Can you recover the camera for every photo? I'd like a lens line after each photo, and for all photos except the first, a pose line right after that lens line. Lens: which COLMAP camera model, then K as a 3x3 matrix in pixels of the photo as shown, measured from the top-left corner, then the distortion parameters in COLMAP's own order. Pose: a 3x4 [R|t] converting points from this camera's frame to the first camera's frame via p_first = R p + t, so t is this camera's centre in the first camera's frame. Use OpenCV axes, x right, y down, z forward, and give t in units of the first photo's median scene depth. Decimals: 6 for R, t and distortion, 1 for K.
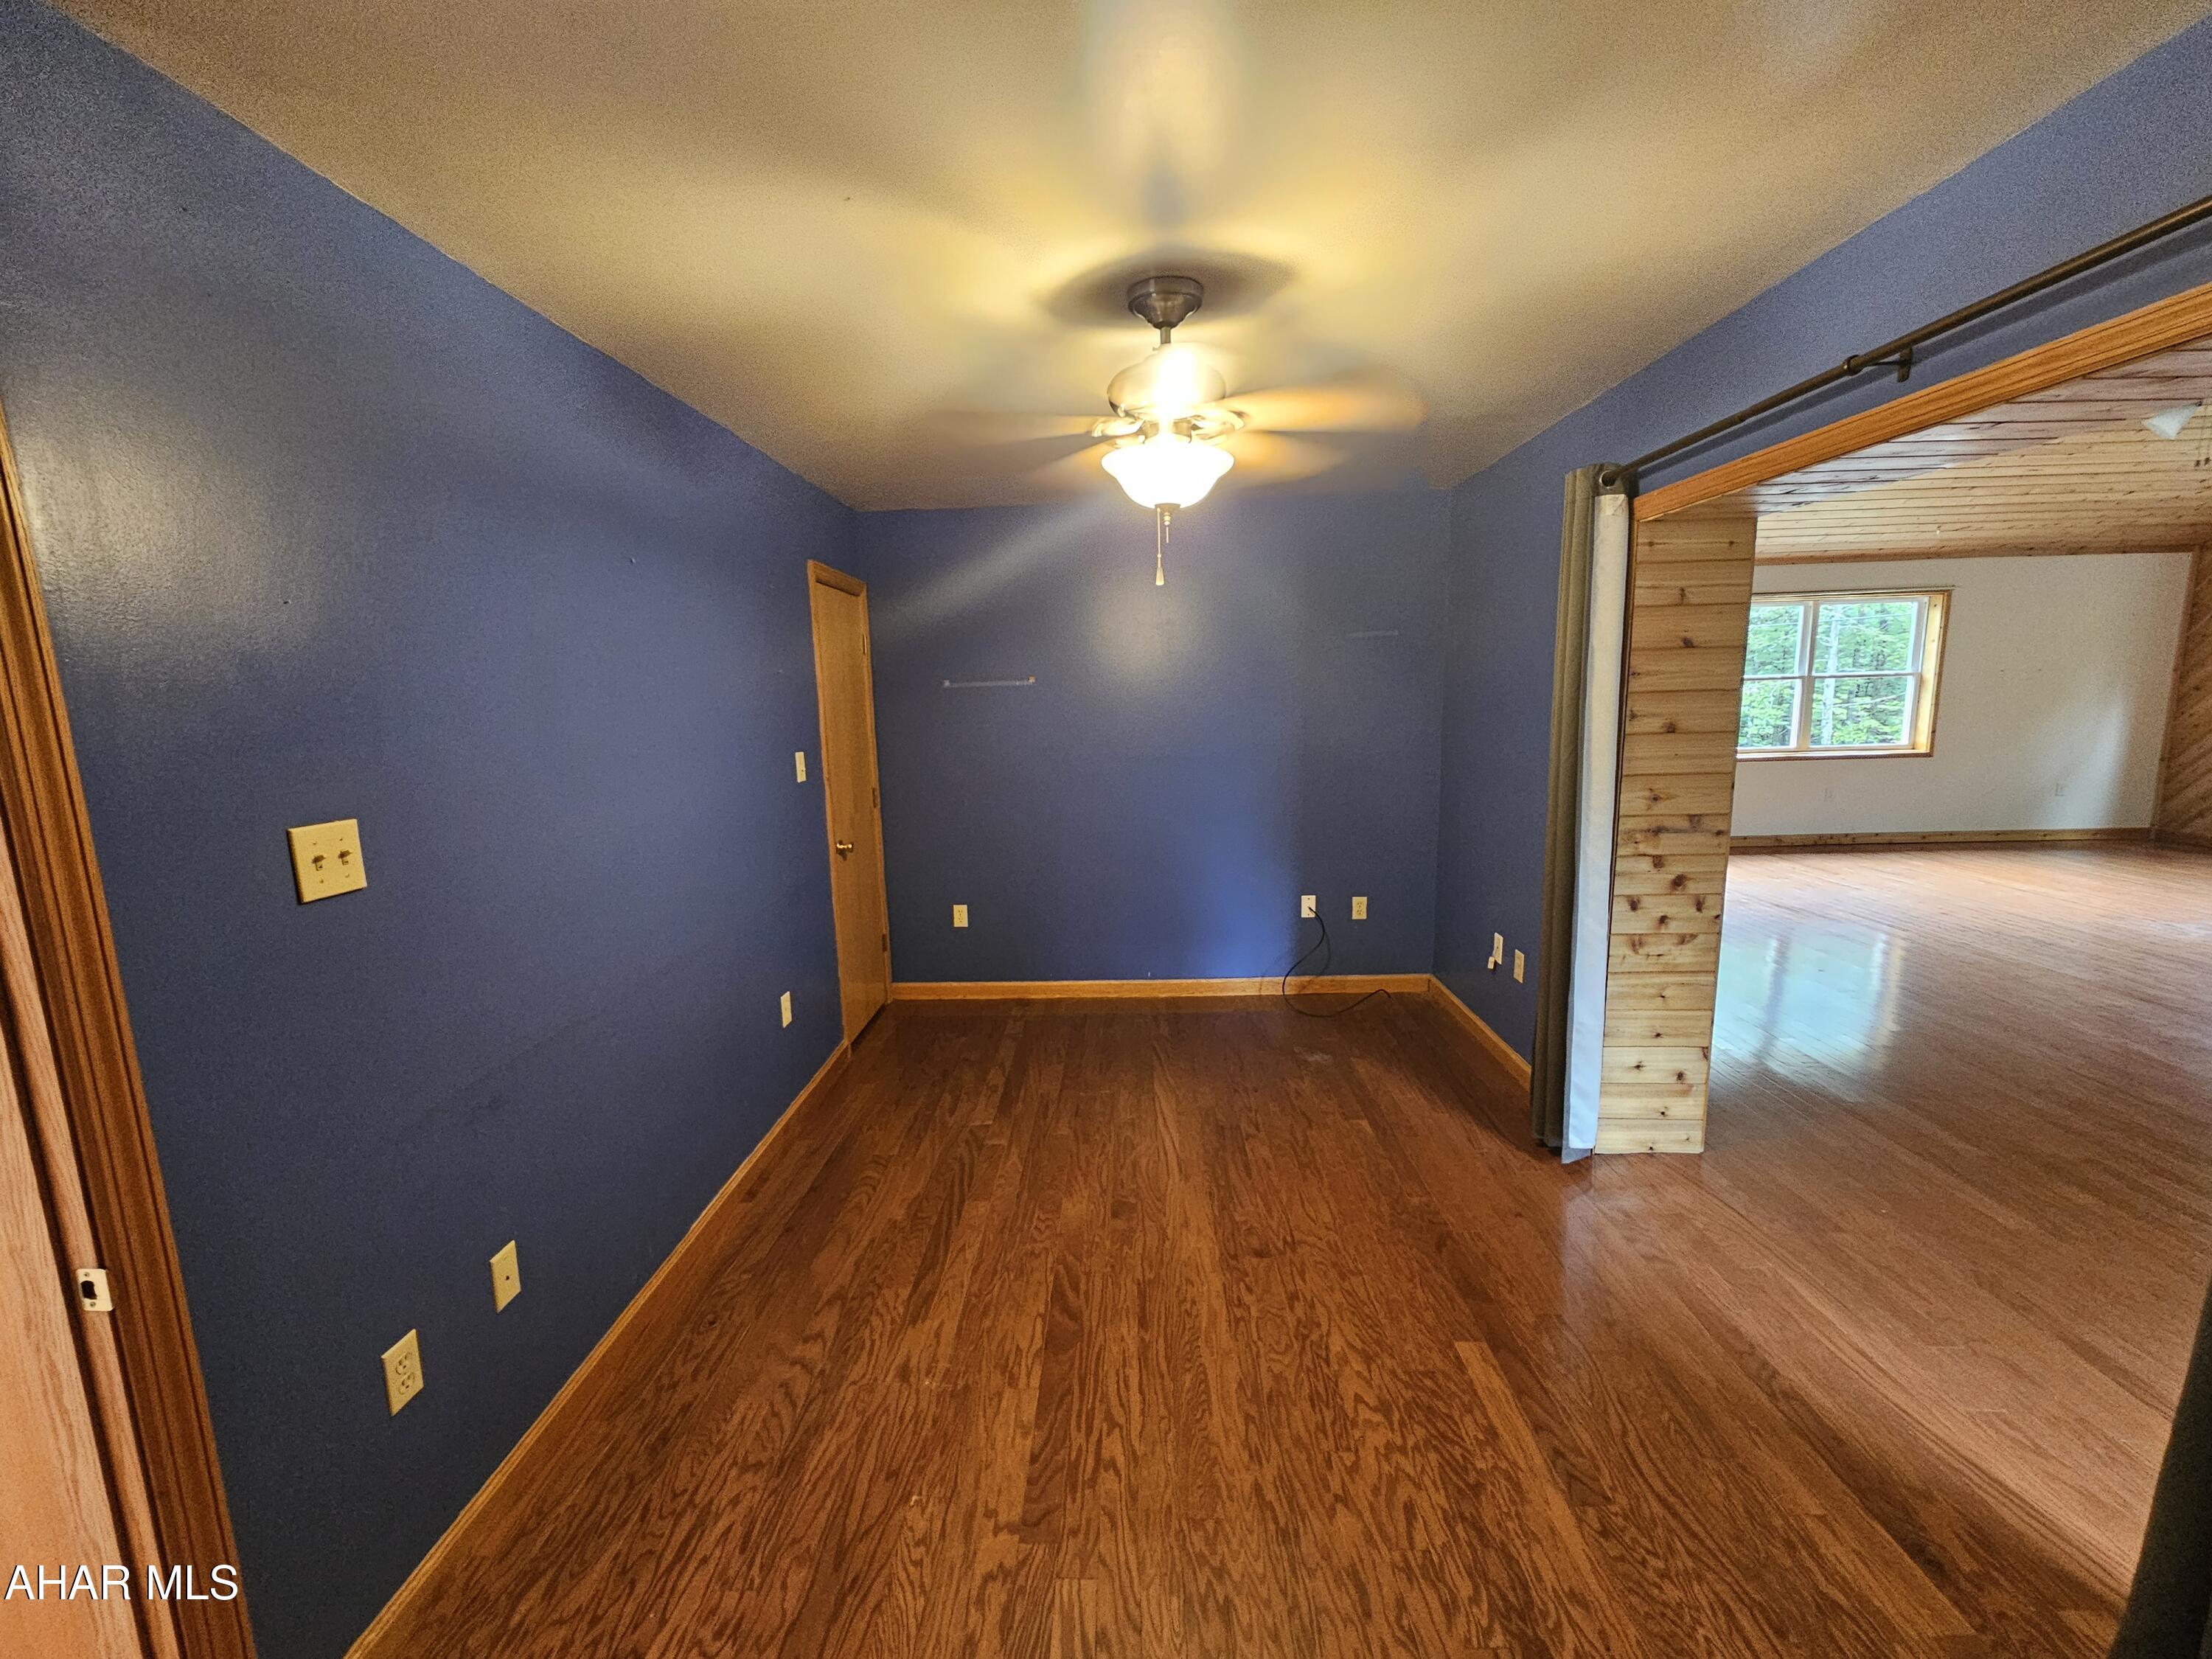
lens RADIAL K [[904.3, 0, 1095.9], [0, 904.3, 832.2], [0, 0, 1]] dist [-0.001065, -0.000802]
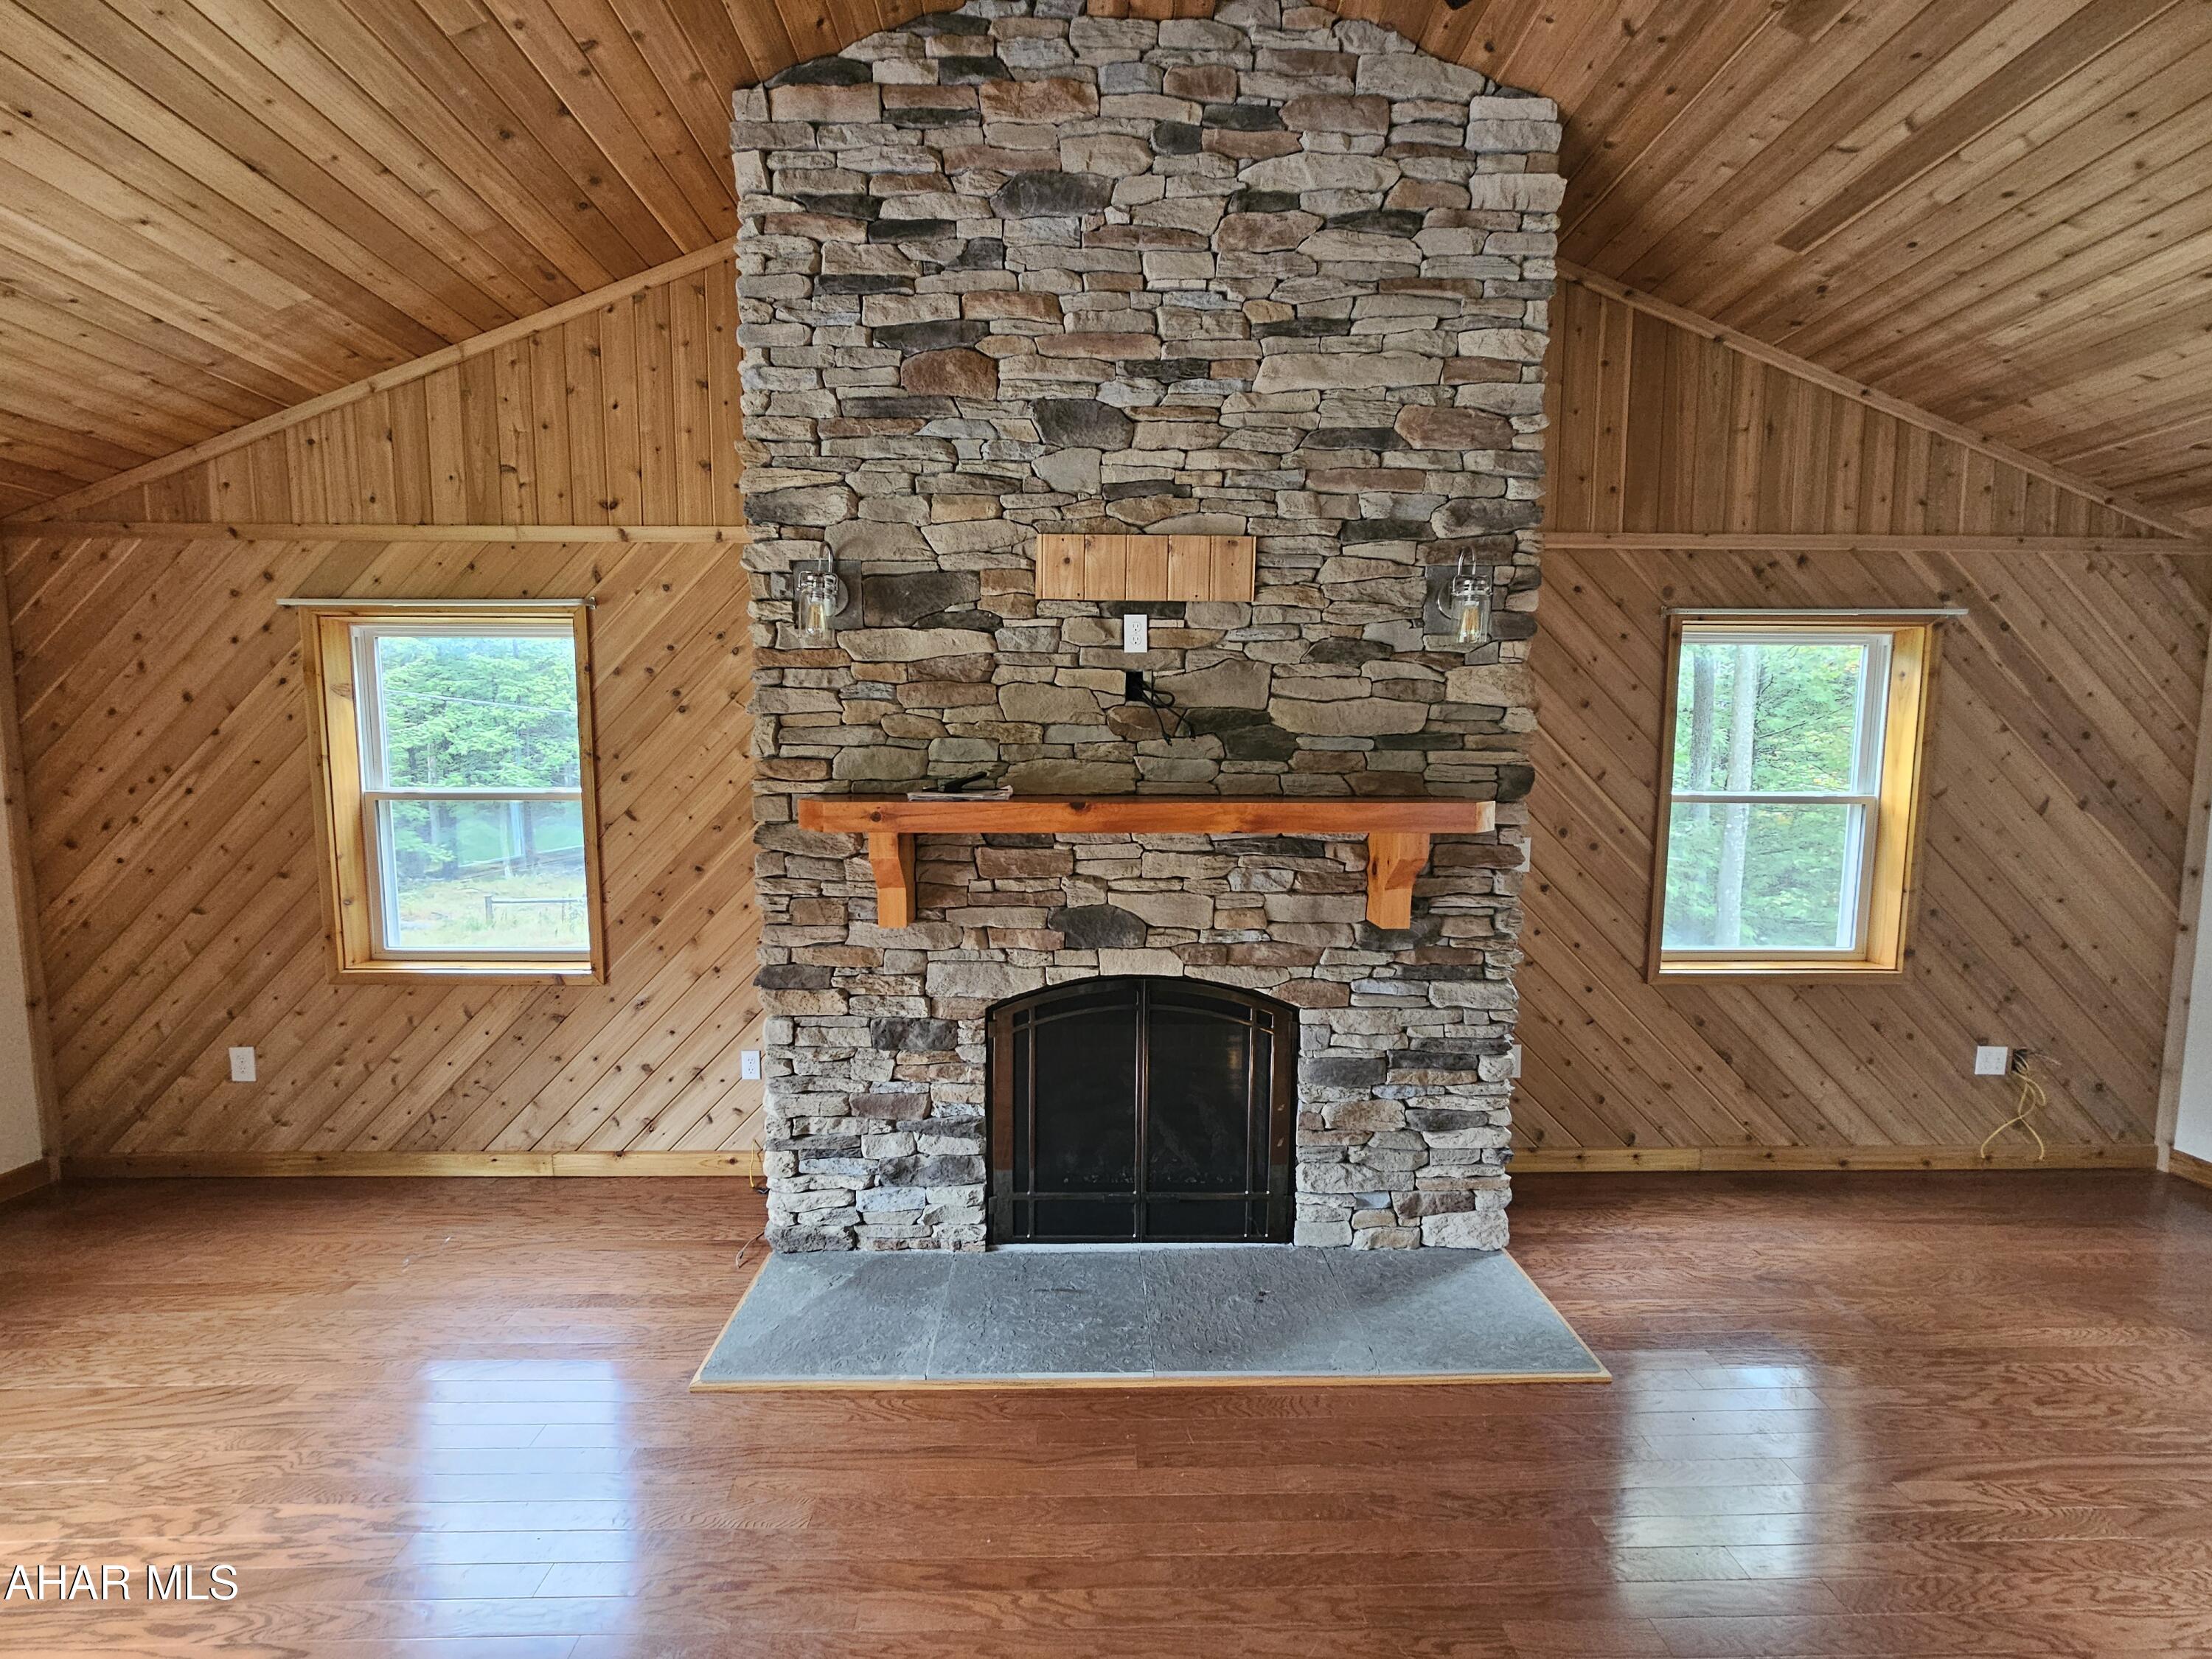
lens RADIAL K [[904.4, 0, 1092.9], [0, 904.4, 836.1], [0, 0, 1]] dist [-0.000576, -0.000523]
pose [[-0.056814, -0.060570, 0.996546, 0.742673], [0.154106, 0.985664, 0.068694, -0.115183], [-0.986420, 0.157476, -0.046665, 0.515655]]
